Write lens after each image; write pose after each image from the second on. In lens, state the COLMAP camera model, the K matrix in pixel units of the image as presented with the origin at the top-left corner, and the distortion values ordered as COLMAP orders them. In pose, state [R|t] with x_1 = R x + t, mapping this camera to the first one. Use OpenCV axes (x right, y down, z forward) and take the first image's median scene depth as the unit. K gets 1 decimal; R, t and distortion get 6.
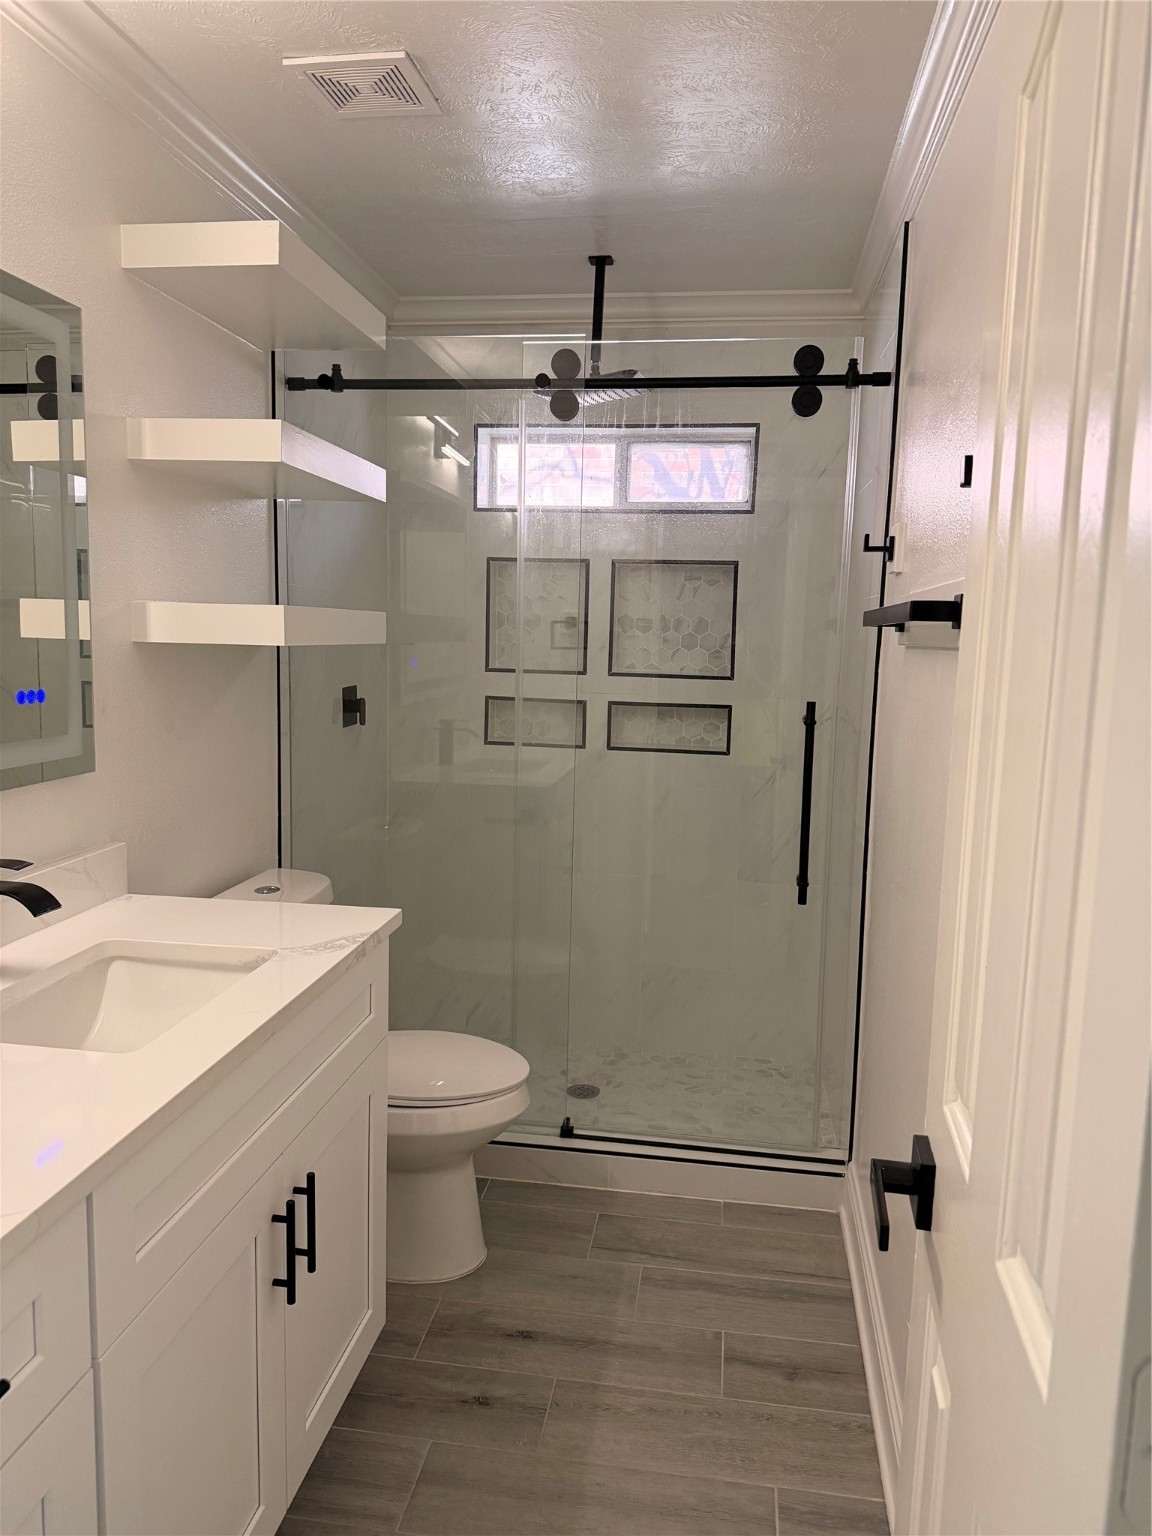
lens RADIAL K [[1096.5, 0, 576.0], [0, 1096.5, 768.0], [0, 0, 1]] dist [0.003412, -0.000504]
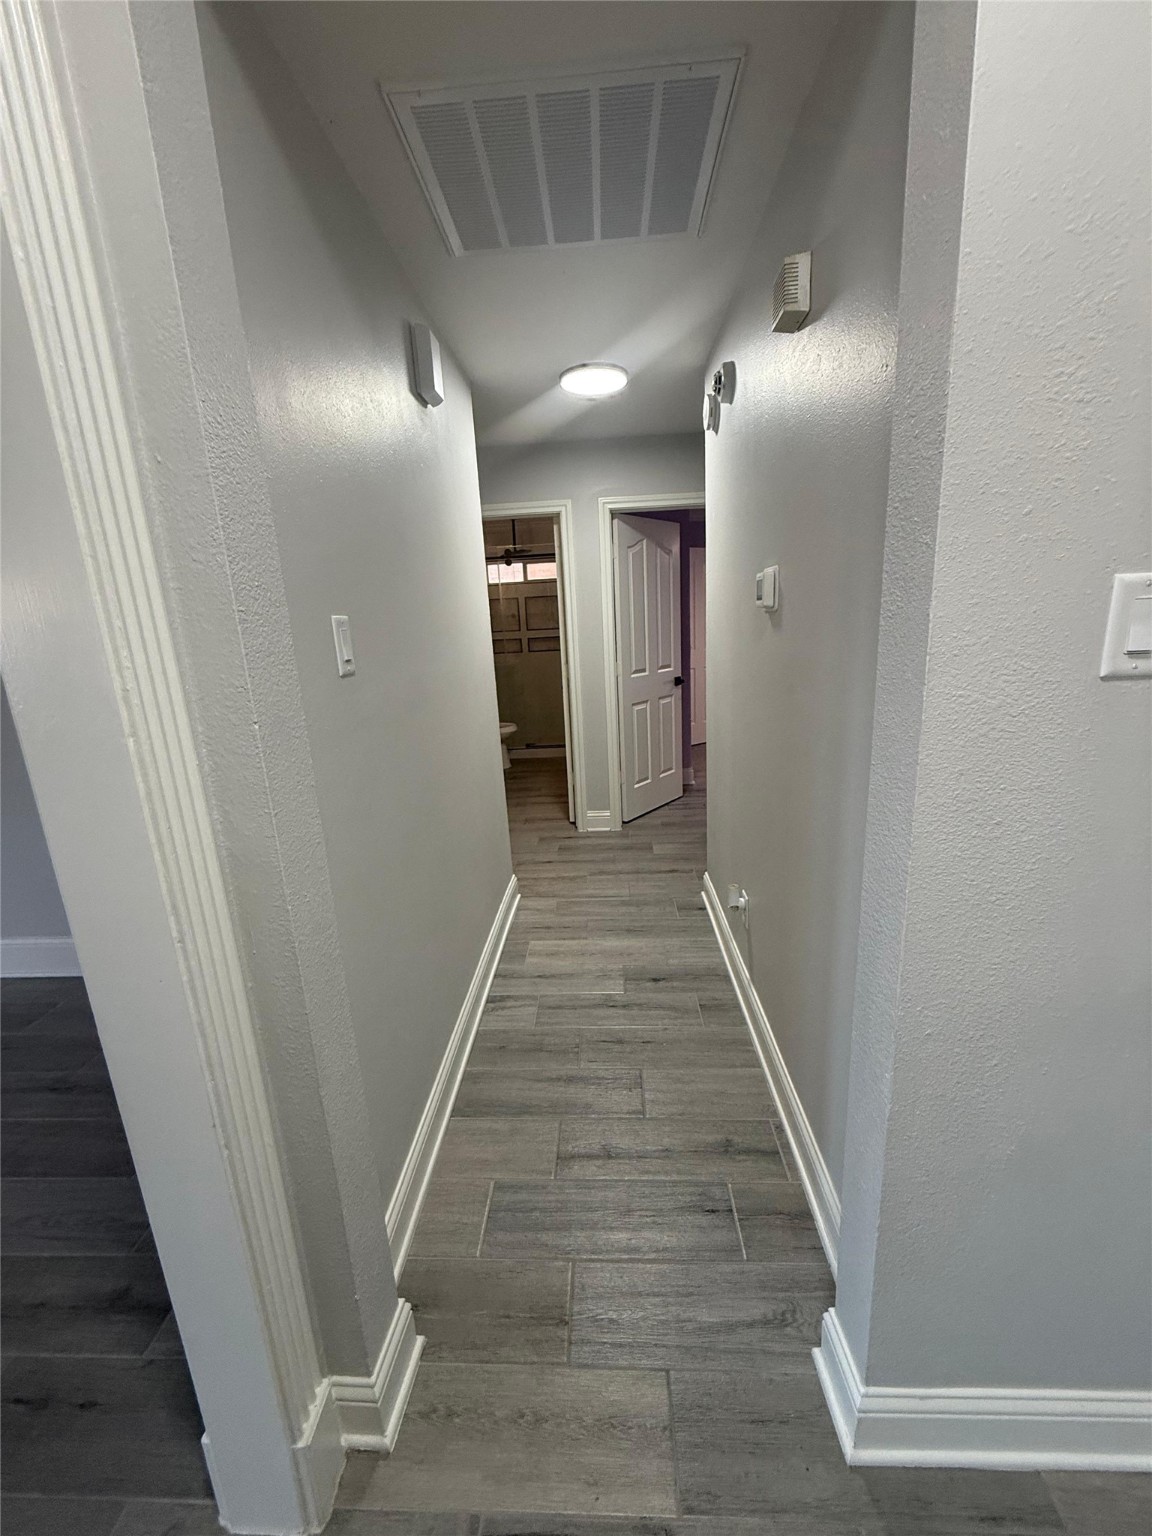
lens RADIAL K [[611.0, 0, 576.4], [0, 611.0, 764.6], [0, 0, 1]] dist [0.001004, 0.000197]
pose [[0.992045, -0.099621, 0.076962, -0.006689], [0.092152, 0.991187, 0.095161, 0.180835], [-0.085764, -0.087312, 0.992482, -1.043373]]
